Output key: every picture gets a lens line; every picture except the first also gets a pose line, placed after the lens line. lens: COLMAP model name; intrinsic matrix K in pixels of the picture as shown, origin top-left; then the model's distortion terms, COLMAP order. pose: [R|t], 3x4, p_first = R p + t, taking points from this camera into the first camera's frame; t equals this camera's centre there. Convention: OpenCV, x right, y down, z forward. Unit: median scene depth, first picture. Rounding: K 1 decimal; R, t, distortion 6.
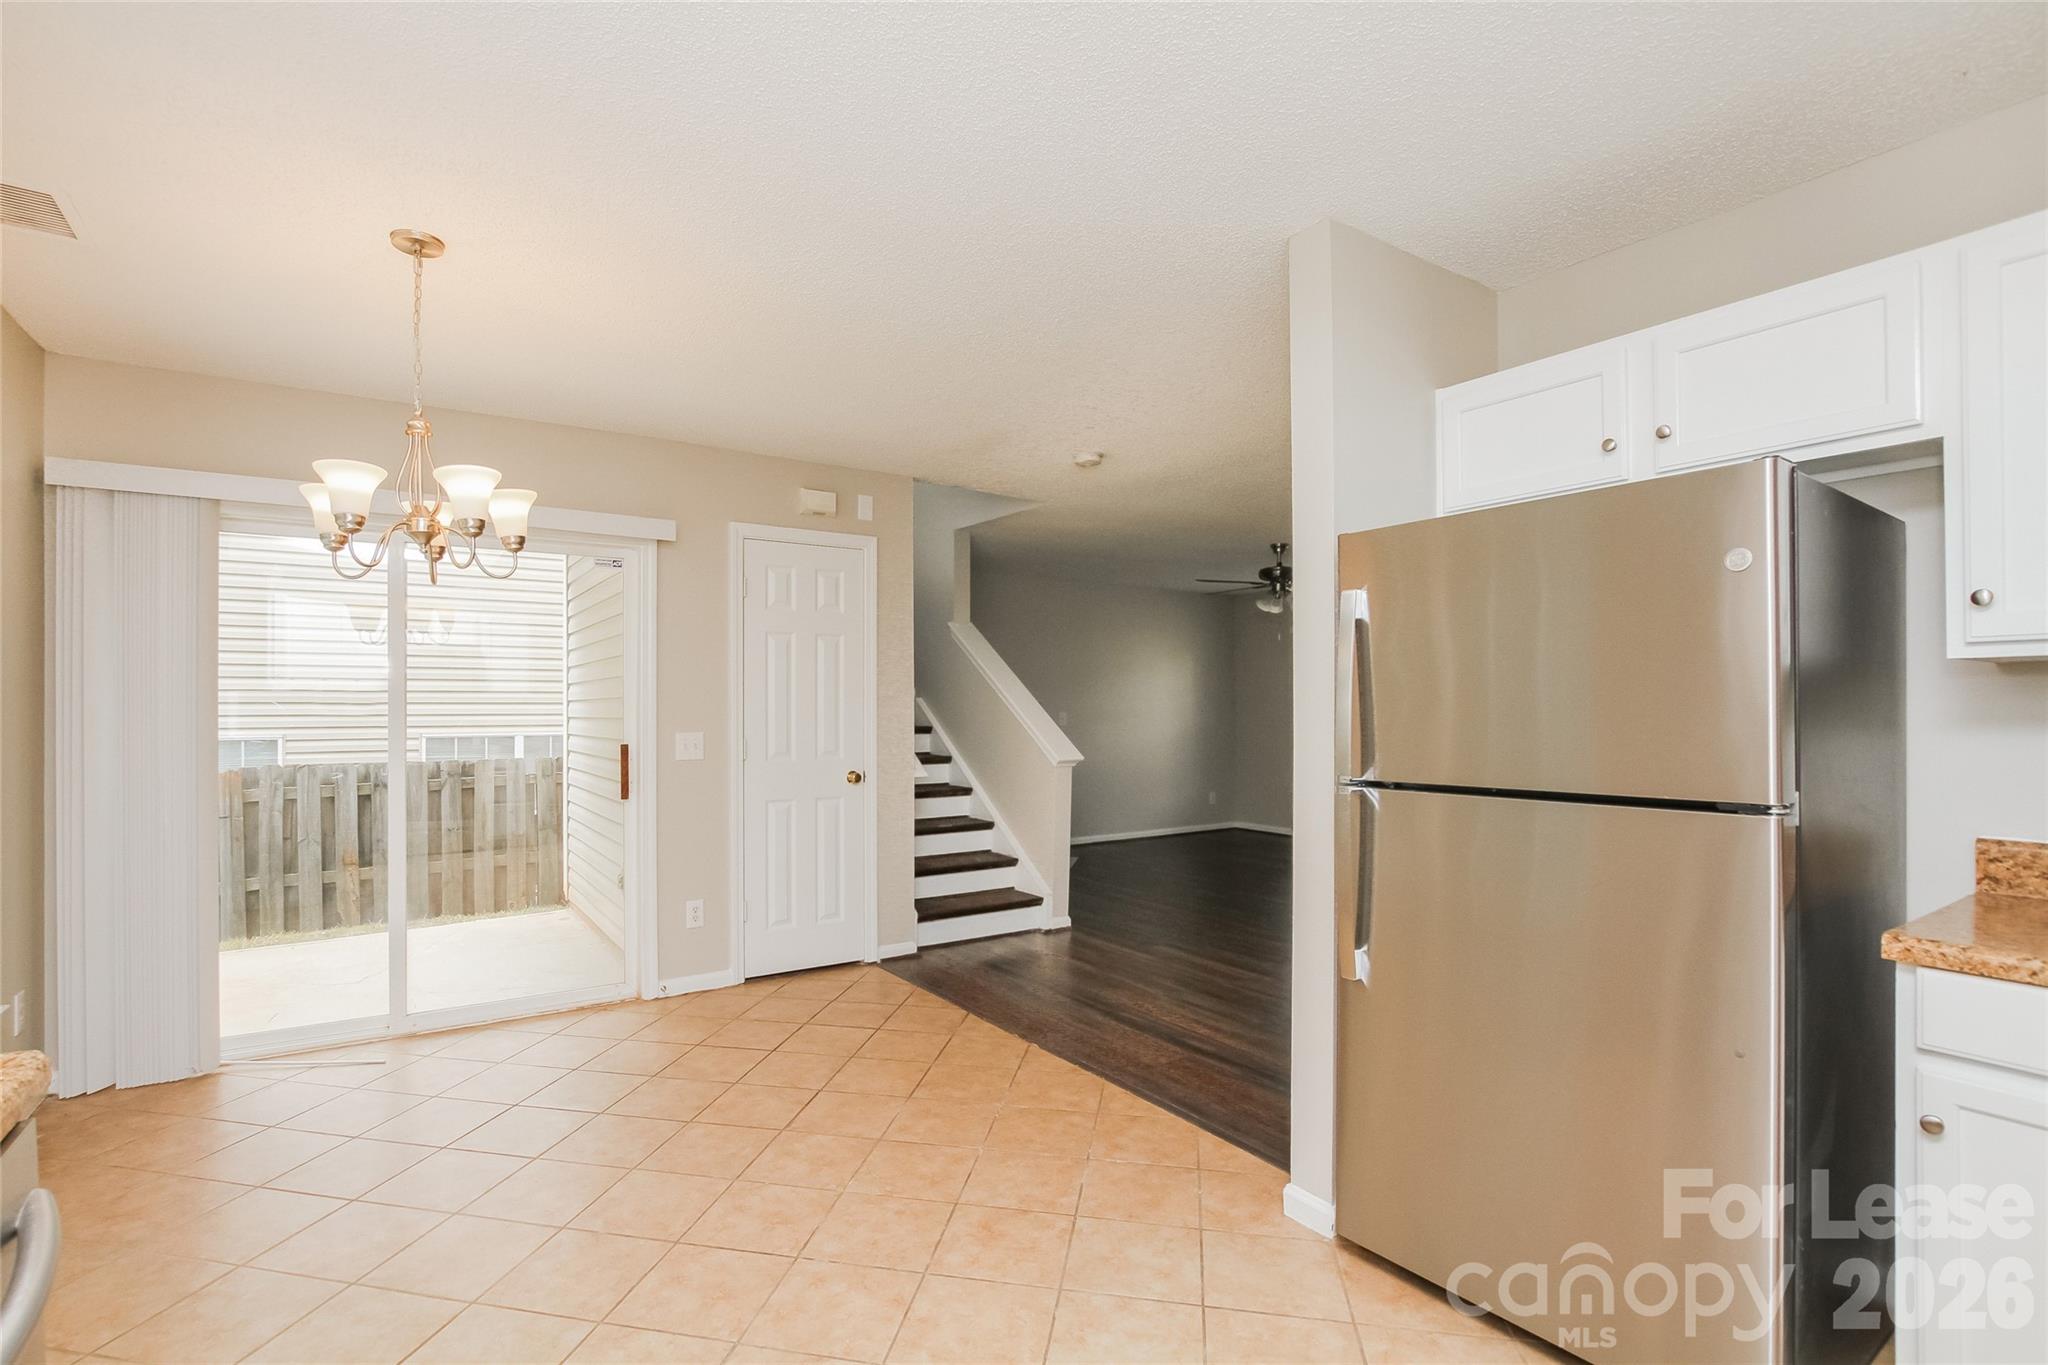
lens RADIAL K [[958.2, 0, 1024.3], [0, 958.2, 693.0], [0, 0, 1]] dist [-0.000310, -0.000332]
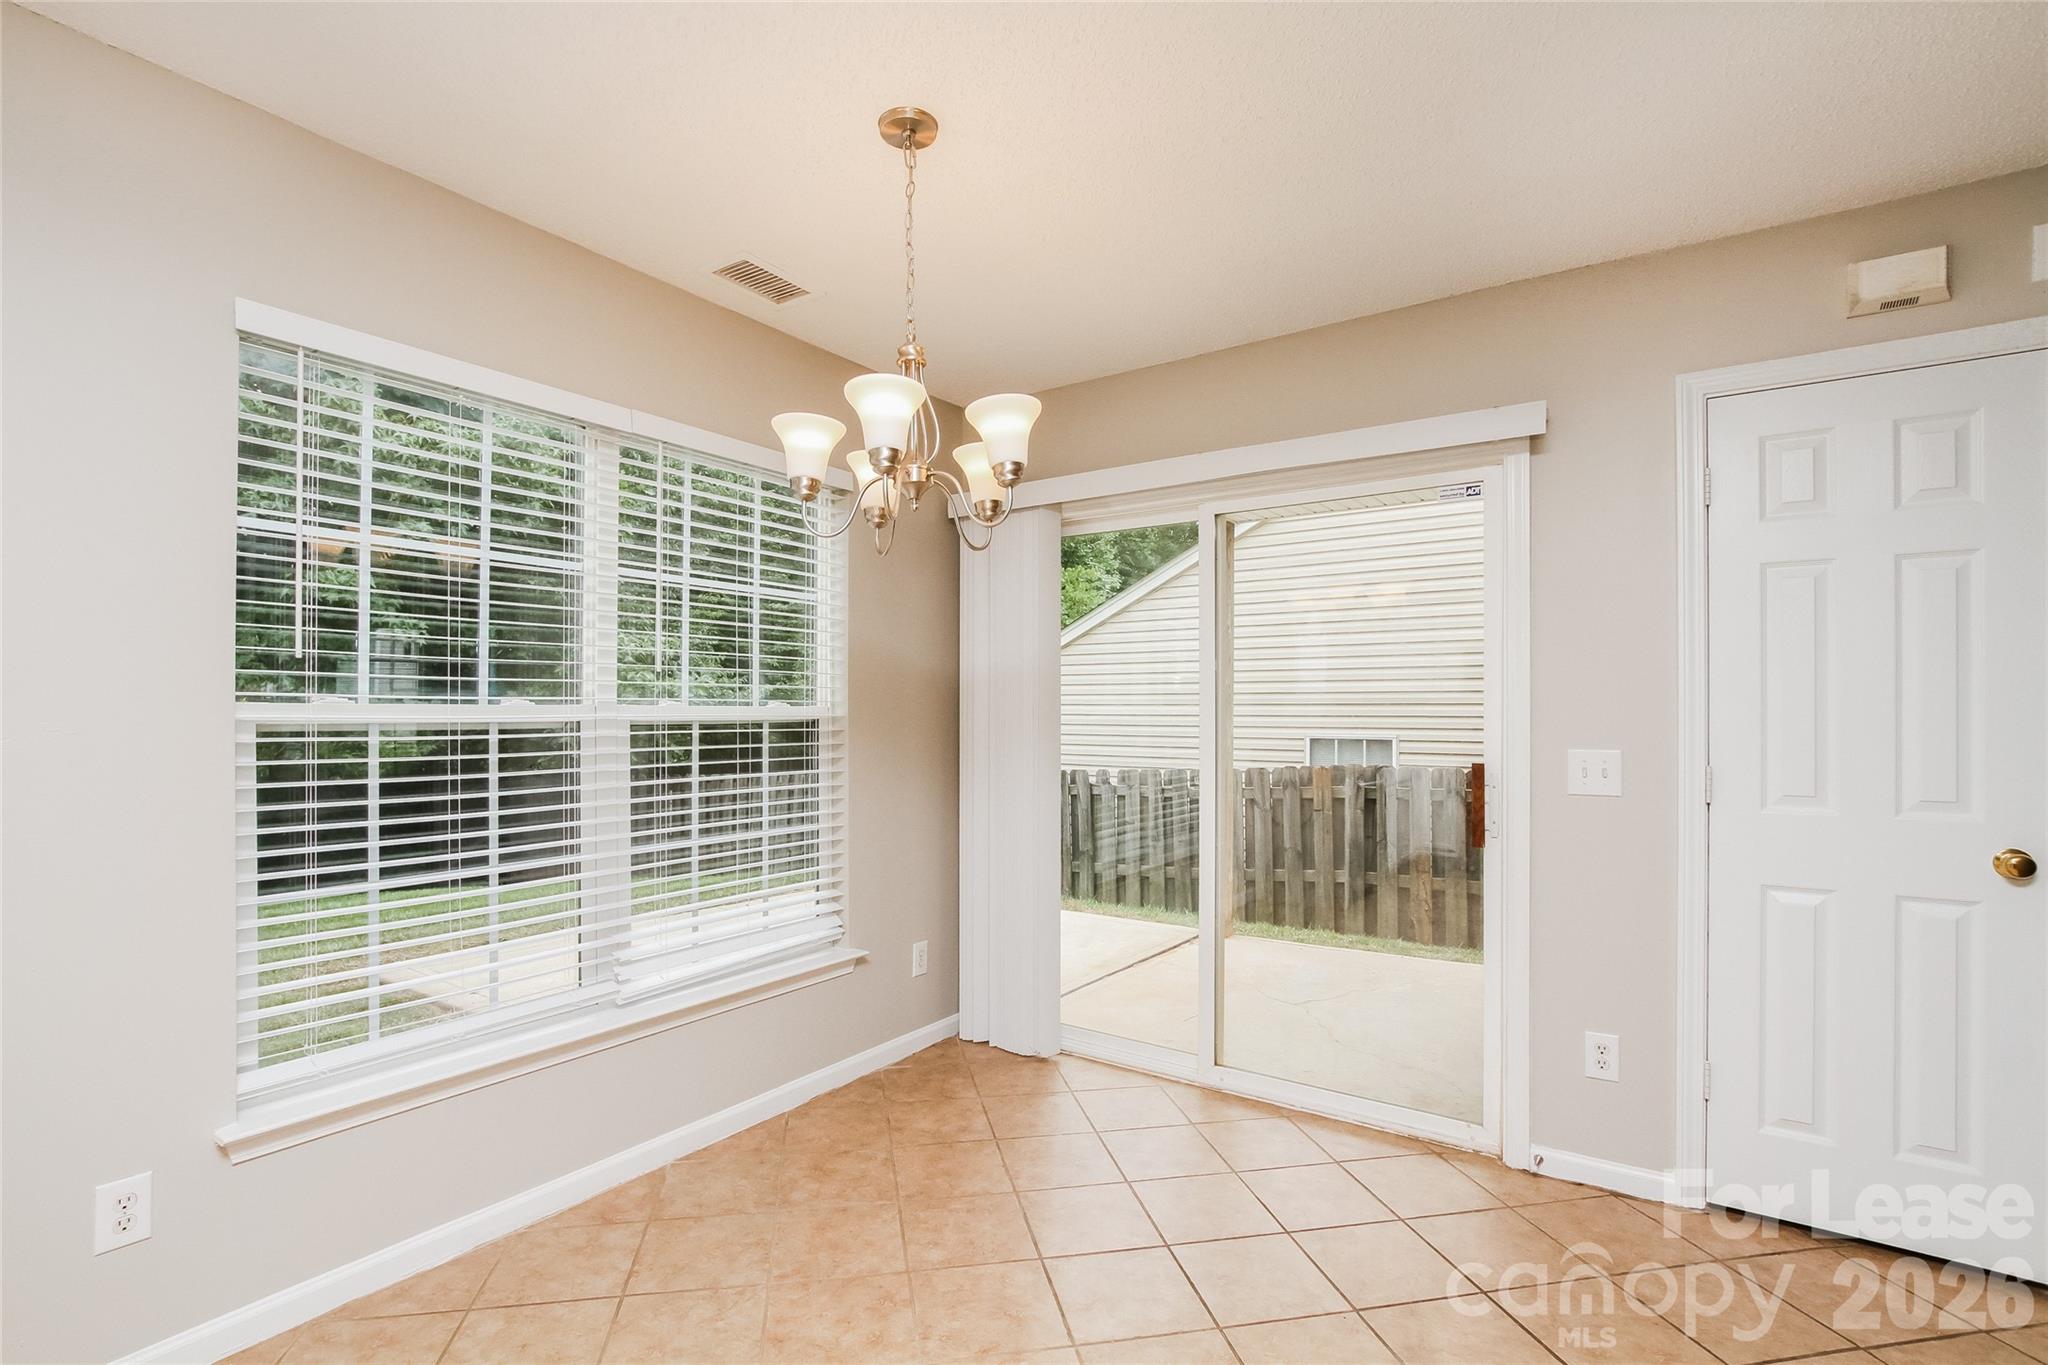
lens RADIAL K [[958.2, 0, 1021.3], [0, 958.2, 702.1], [0, 0, 1]] dist [-0.000310, -0.000332]
pose [[0.346595, -0.005531, -0.937998, 0.090765], [0.011327, 0.999934, -0.001711, 0.009515], [0.937946, -0.010032, 0.346635, 0.476569]]
